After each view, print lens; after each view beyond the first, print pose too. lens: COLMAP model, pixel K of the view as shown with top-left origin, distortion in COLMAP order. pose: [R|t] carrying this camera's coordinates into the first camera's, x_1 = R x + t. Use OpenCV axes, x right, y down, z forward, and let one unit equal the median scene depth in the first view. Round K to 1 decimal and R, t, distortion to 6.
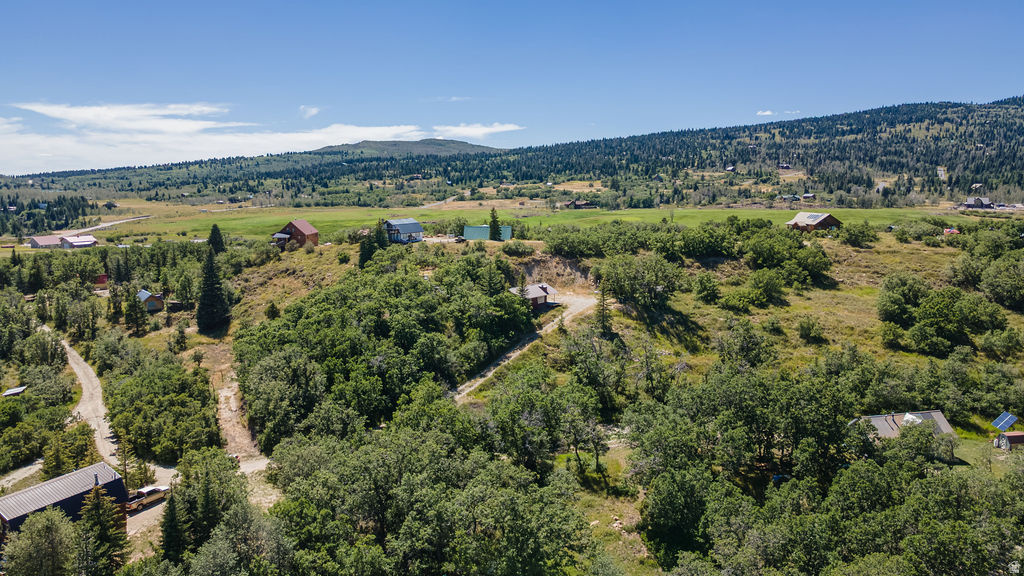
lens RADIAL K [[716.6, 0, 512.4], [0, 716.6, 288.8], [0, 0, 1]] dist [0.002805, 0.005514]
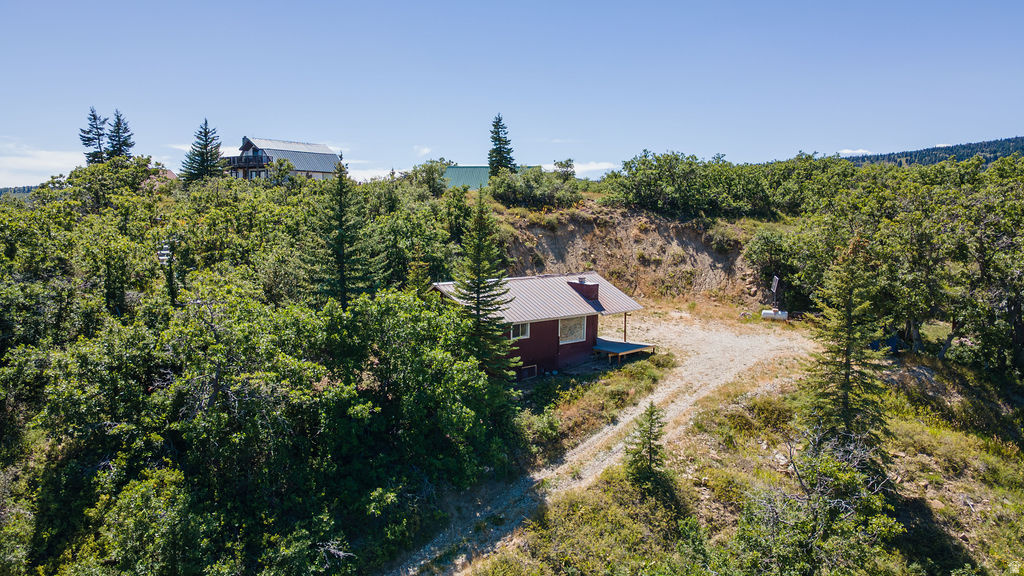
lens RADIAL K [[716.6, 0, 511.8], [0, 716.6, 287.3], [0, 0, 1]] dist [0.002805, 0.005514]
pose [[0.991235, 0.026008, -0.129527, 0.046529], [-0.032861, 0.998155, -0.051058, 0.012292], [0.127960, 0.054867, 0.990261, 0.665045]]
